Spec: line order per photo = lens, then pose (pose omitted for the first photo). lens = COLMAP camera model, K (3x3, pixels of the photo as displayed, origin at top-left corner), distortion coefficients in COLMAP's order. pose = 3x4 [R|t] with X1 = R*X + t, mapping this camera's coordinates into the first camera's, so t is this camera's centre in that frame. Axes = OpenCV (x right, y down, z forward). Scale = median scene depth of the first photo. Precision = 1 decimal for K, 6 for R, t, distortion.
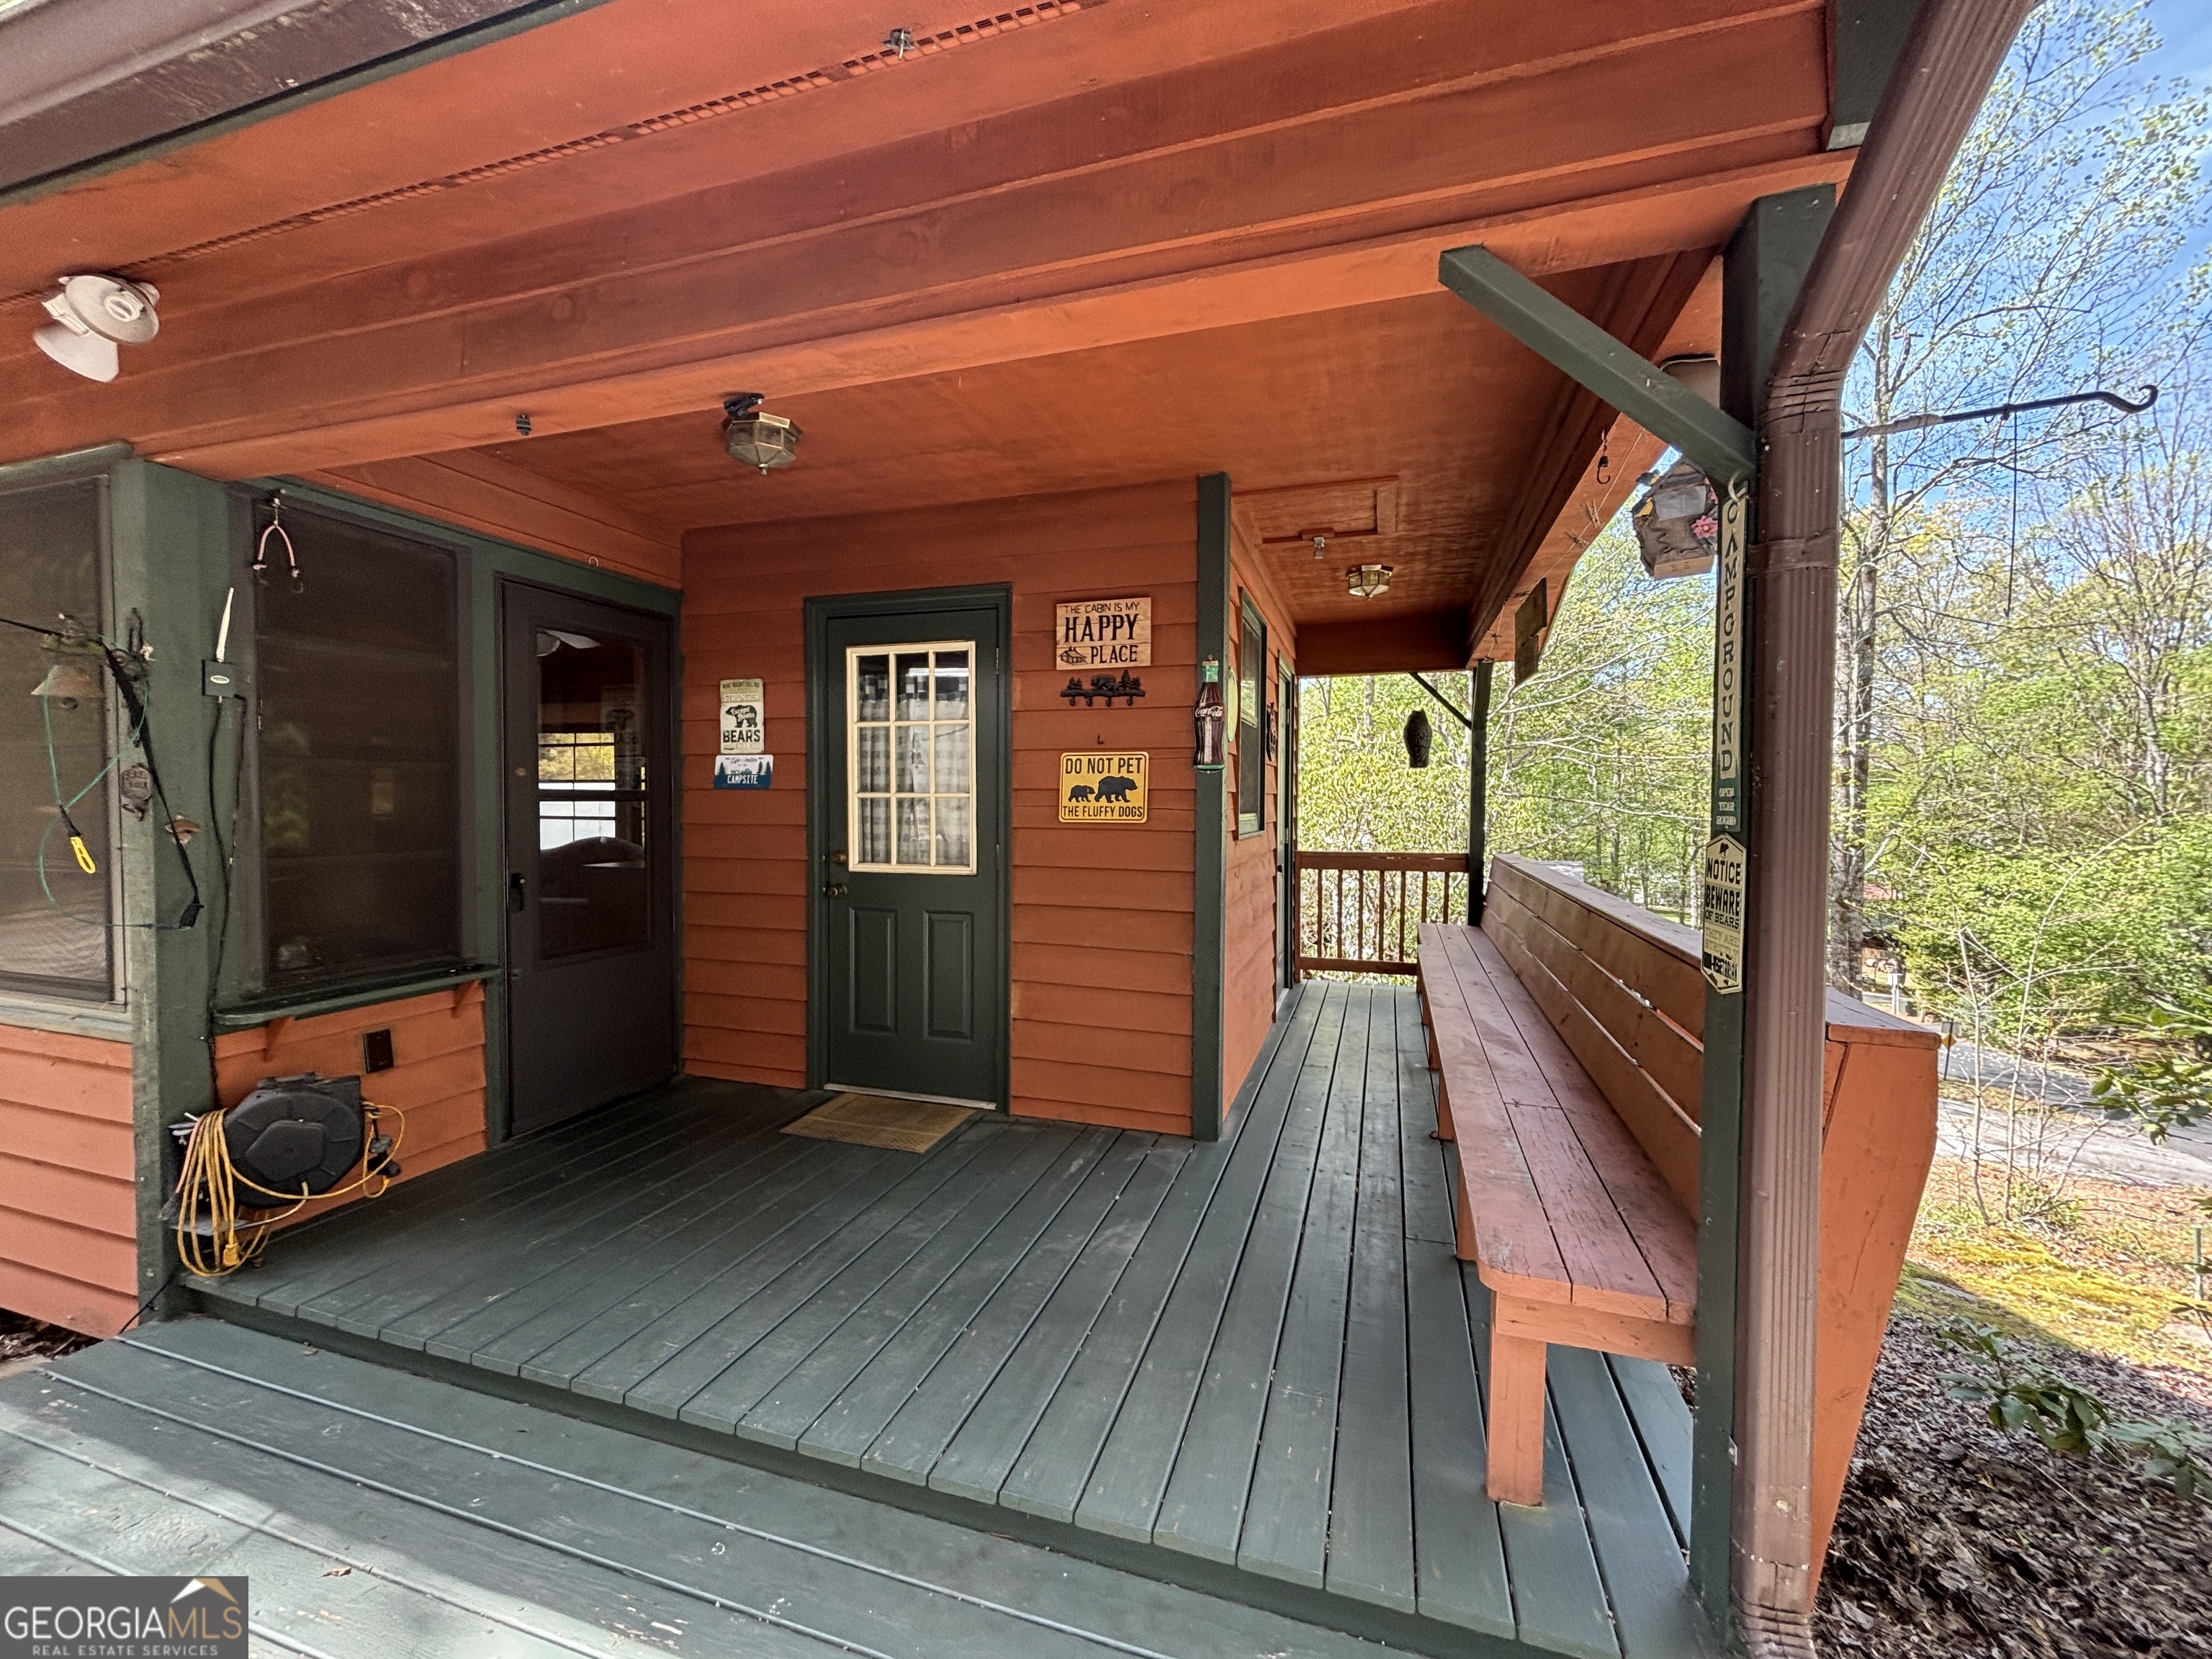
lens RADIAL K [[899.4, 0, 1107.6], [0, 899.4, 831.9], [0, 0, 1]] dist [-0.003129, -0.000692]
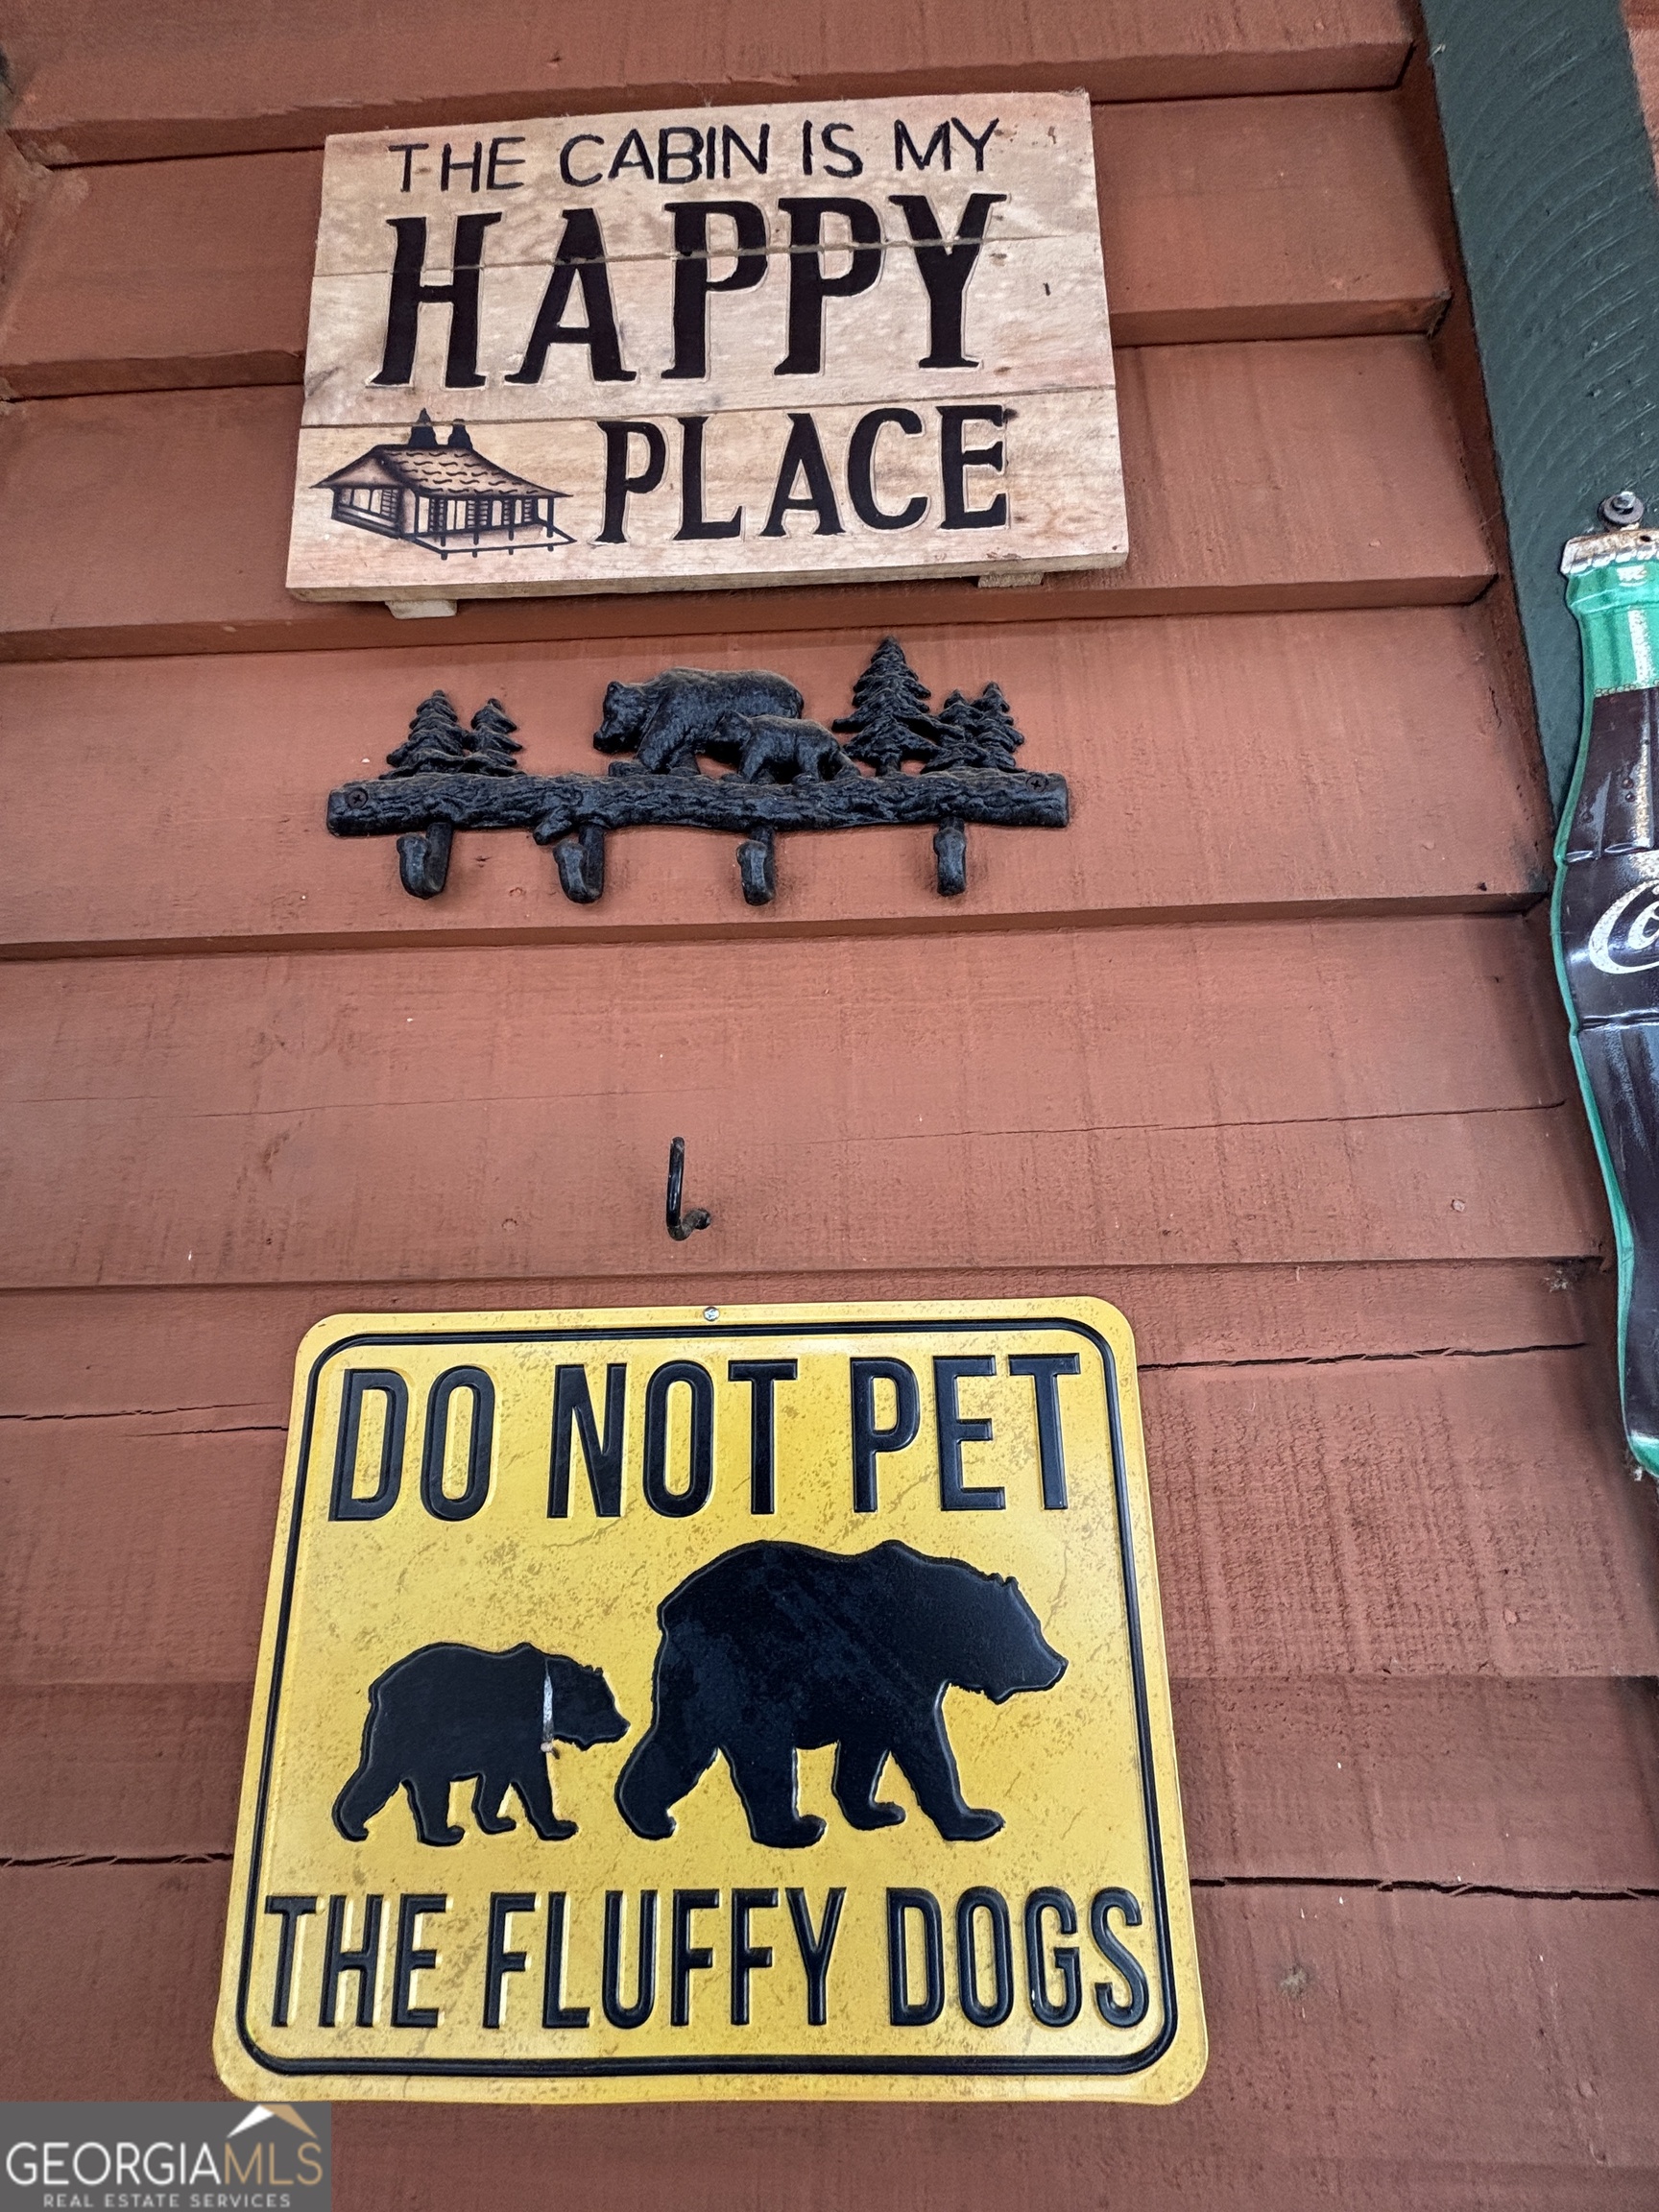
lens RADIAL K [[899.4, 0, 828.7], [0, 899.4, 1112.9], [0, 0, 1]] dist [-0.003129, -0.000692]
pose [[0.963210, 0.017040, 0.268210, -0.019868], [0.037599, 0.979629, -0.197267, -0.090022], [-0.266108, 0.200094, 0.942947, 0.891765]]
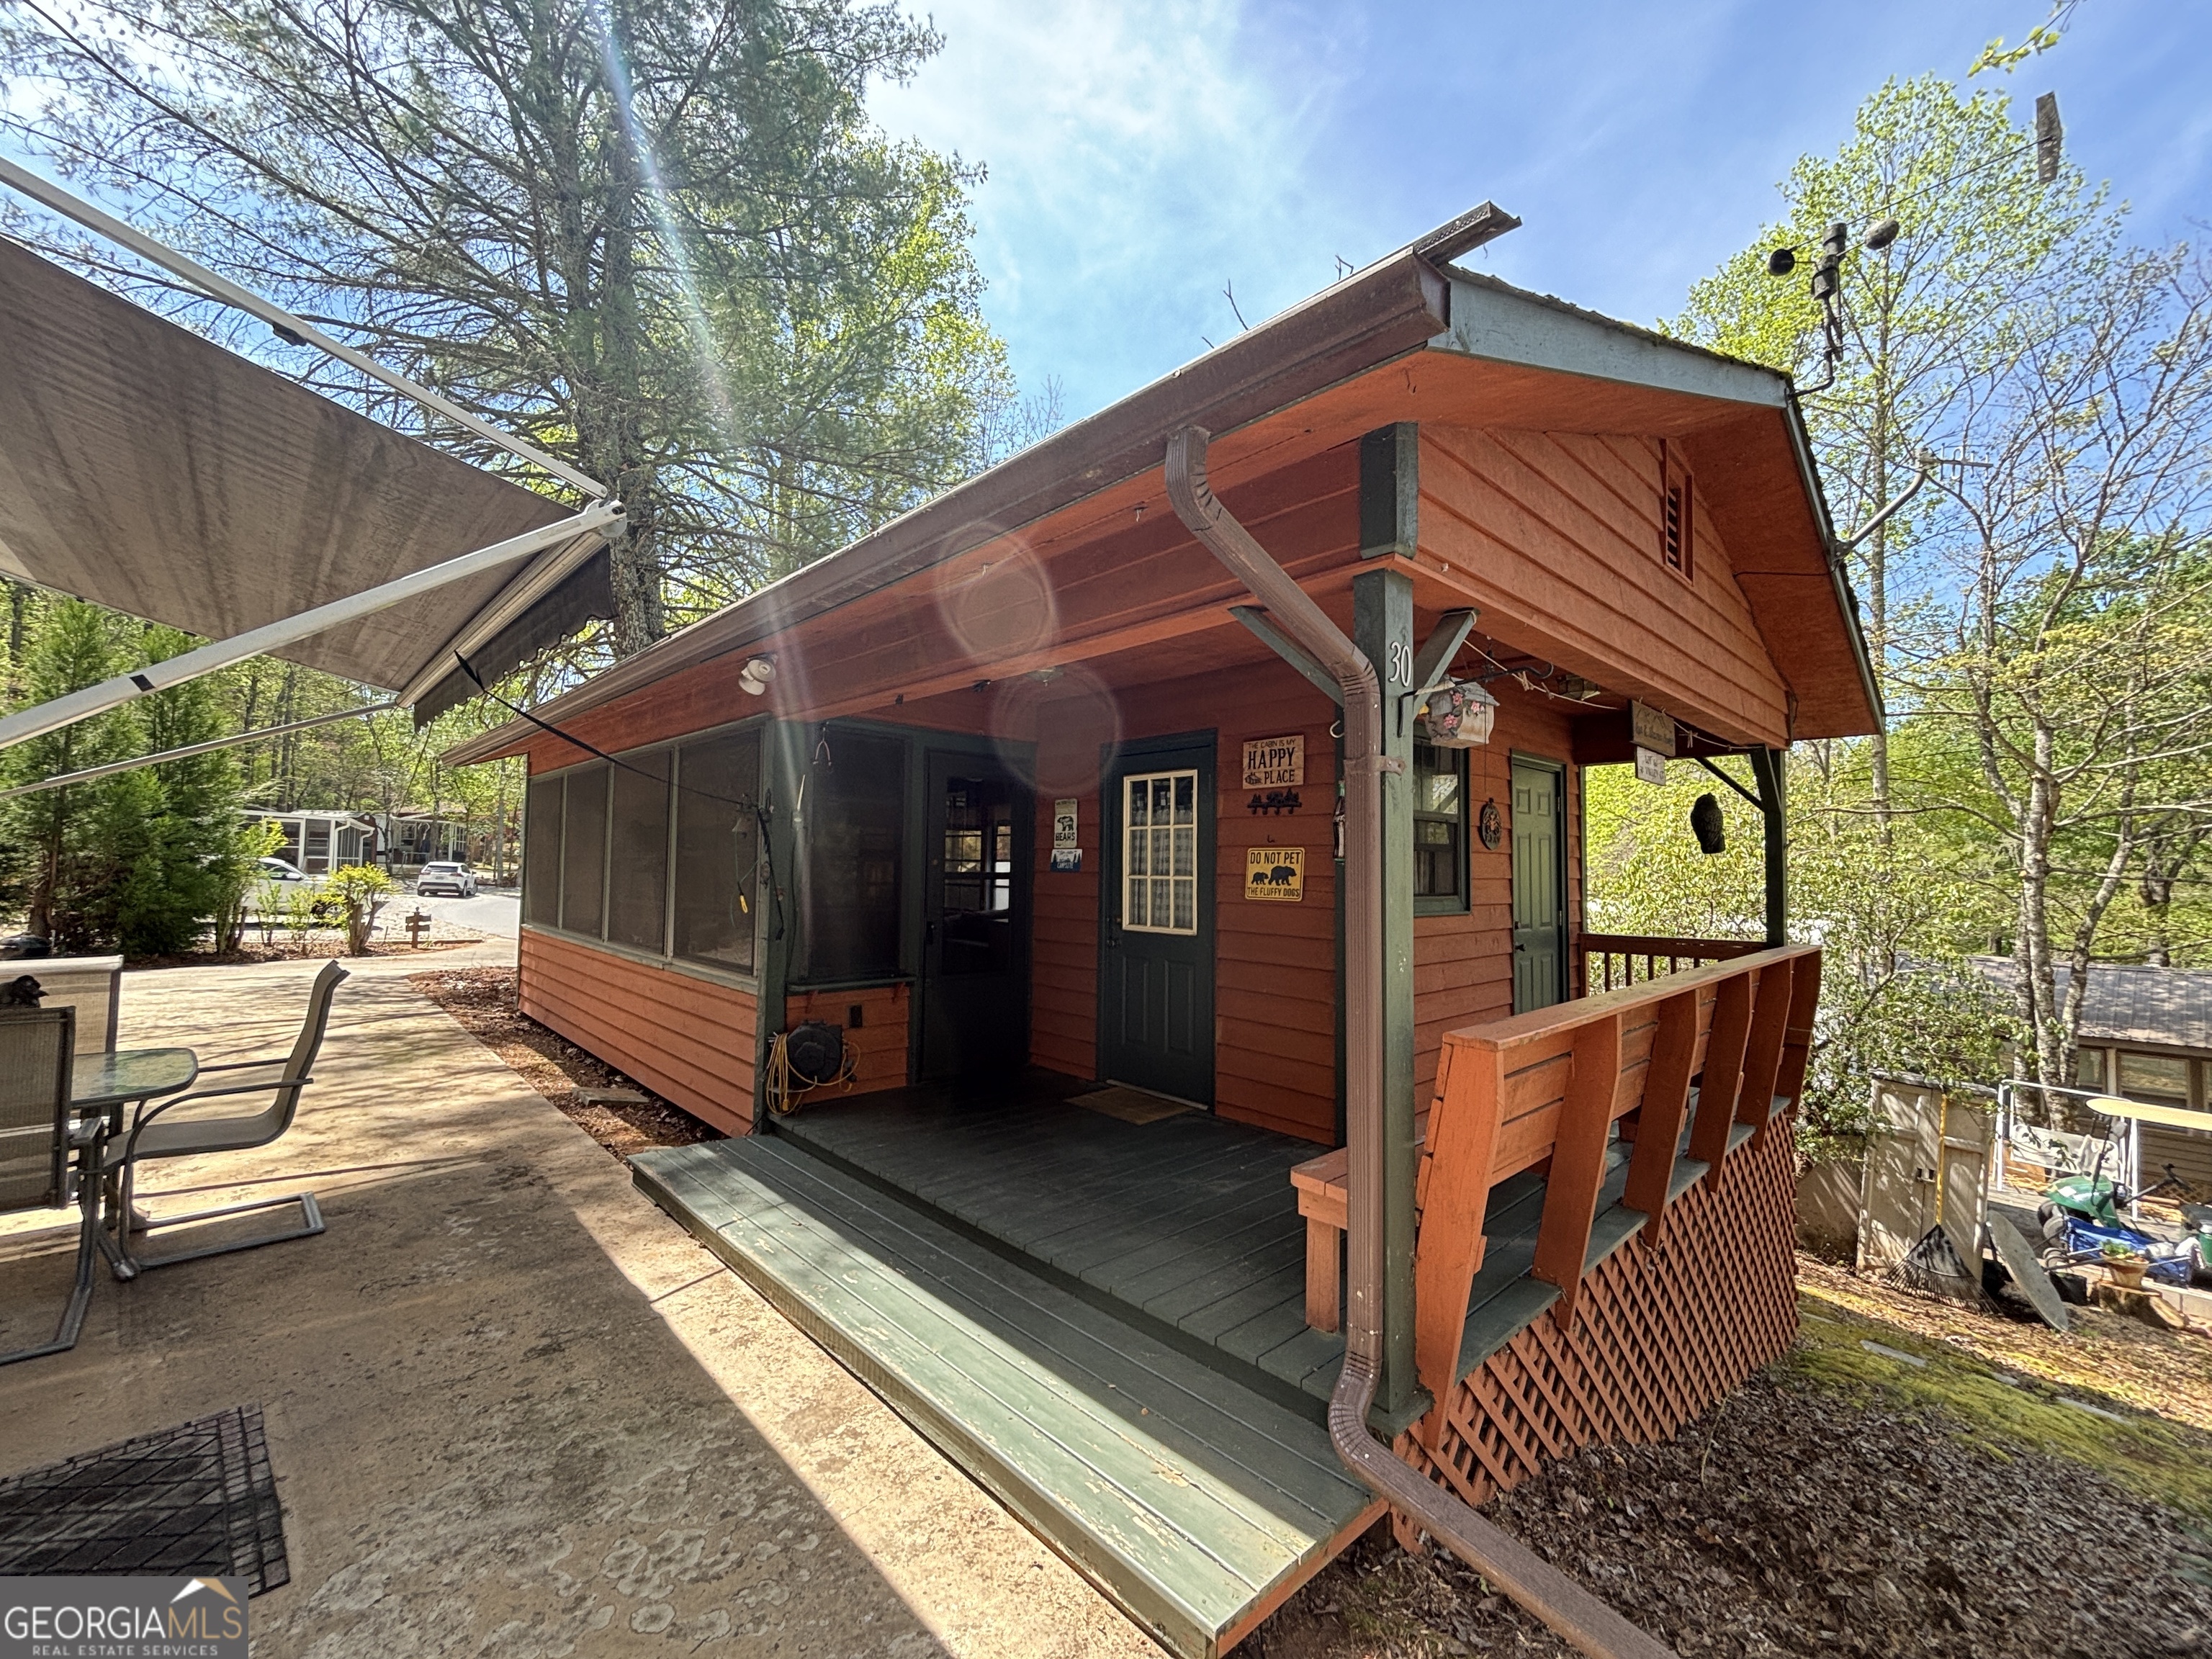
lens RADIAL K [[899.4, 0, 1107.6], [0, 899.4, 831.2], [0, 0, 1]] dist [-0.003129, -0.000692]
pose [[0.873877, -0.014043, -0.485945, 0.436750], [-0.025485, 0.996885, -0.074638, -0.006461], [0.485479, 0.077608, 0.870797, -0.308552]]
